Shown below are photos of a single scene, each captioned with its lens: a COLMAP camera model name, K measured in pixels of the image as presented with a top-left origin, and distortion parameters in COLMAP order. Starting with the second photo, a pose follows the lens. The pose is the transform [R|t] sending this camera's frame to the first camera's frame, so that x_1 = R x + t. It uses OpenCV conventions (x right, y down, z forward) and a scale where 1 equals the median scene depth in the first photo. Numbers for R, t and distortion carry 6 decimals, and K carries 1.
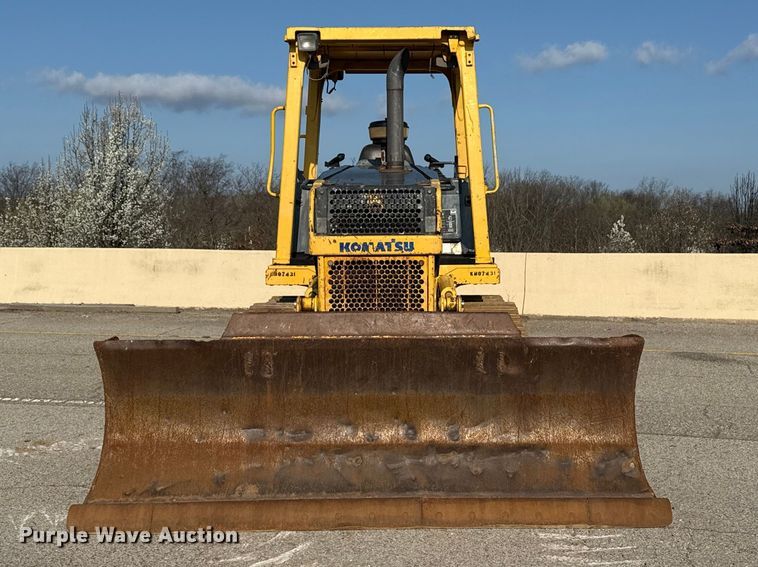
lens RADIAL K [[979.1, 0, 379.0], [0, 979.1, 283.5], [0, 0, 1]] dist [0.126151, -0.029239]
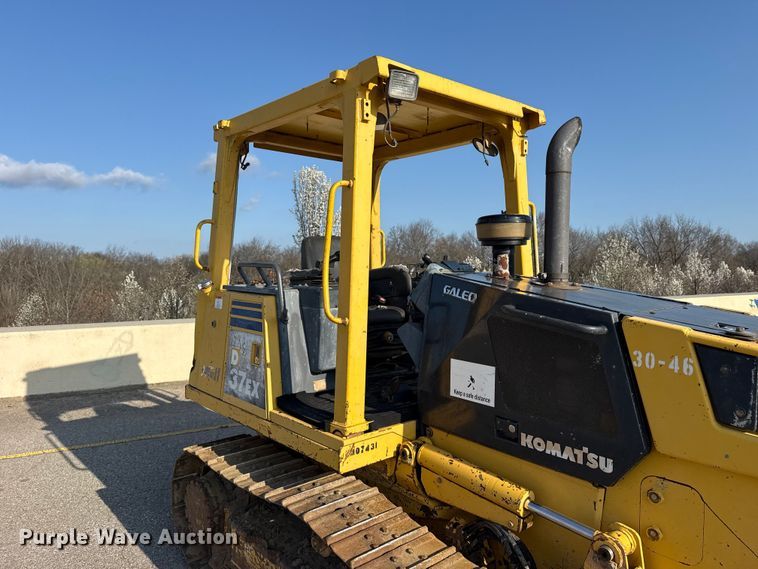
lens RADIAL K [[528.3, 0, 383.9], [0, 528.3, 281.3], [0, 0, 1]] dist [0.132141, -0.181372]
pose [[0.740750, -0.020809, 0.671458, -0.212298], [0.048877, 0.998541, -0.022976, -0.072815], [-0.670000, 0.049838, 0.740686, 0.502553]]
